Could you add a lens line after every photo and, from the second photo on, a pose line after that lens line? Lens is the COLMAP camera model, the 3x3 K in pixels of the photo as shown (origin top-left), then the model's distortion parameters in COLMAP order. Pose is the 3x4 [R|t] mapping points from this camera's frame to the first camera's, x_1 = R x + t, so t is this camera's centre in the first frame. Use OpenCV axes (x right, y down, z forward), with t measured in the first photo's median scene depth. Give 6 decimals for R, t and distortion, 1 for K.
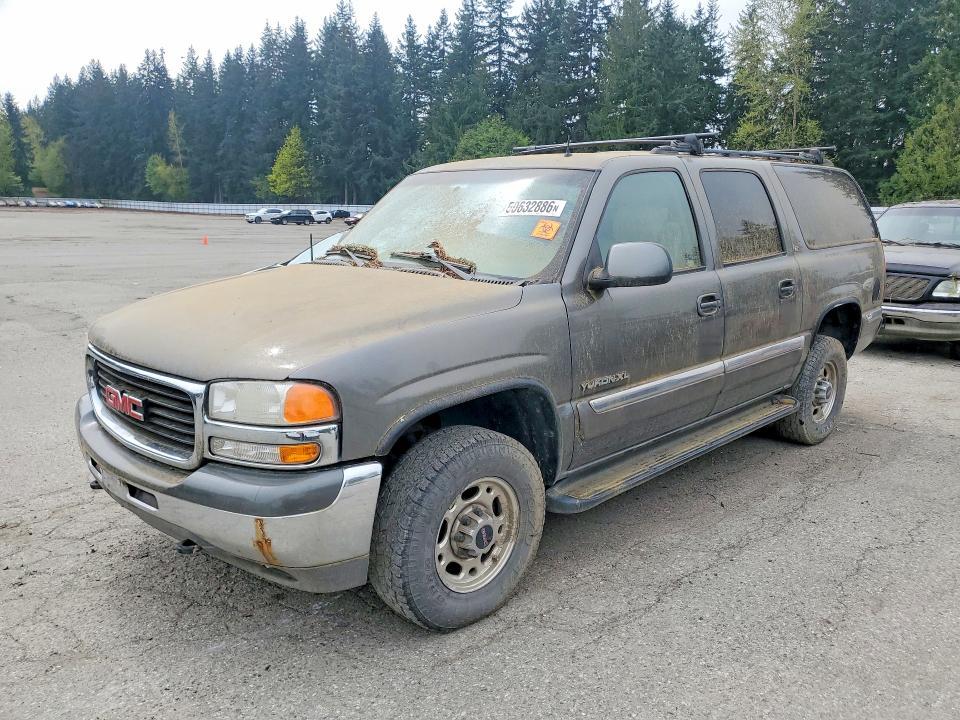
lens RADIAL K [[757.9, 0, 508.7], [0, 757.9, 351.5], [0, 0, 1]] dist [0.028647, -0.019163]
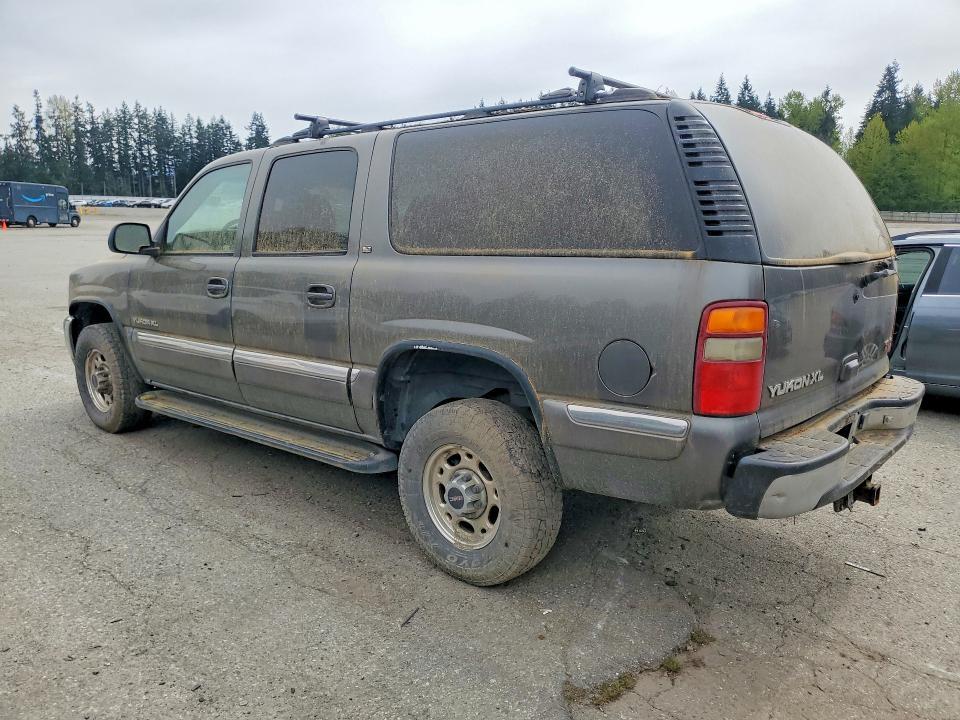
lens RADIAL K [[754.6, 0, 482.4], [0, 754.6, 362.8], [0, 0, 1]] dist [0.015056, -0.000778]
pose [[0.057850, 0.181579, -0.981673, 1.197836], [-0.192842, 0.966833, 0.167470, -0.186473], [0.979523, 0.179620, 0.090948, 1.160223]]
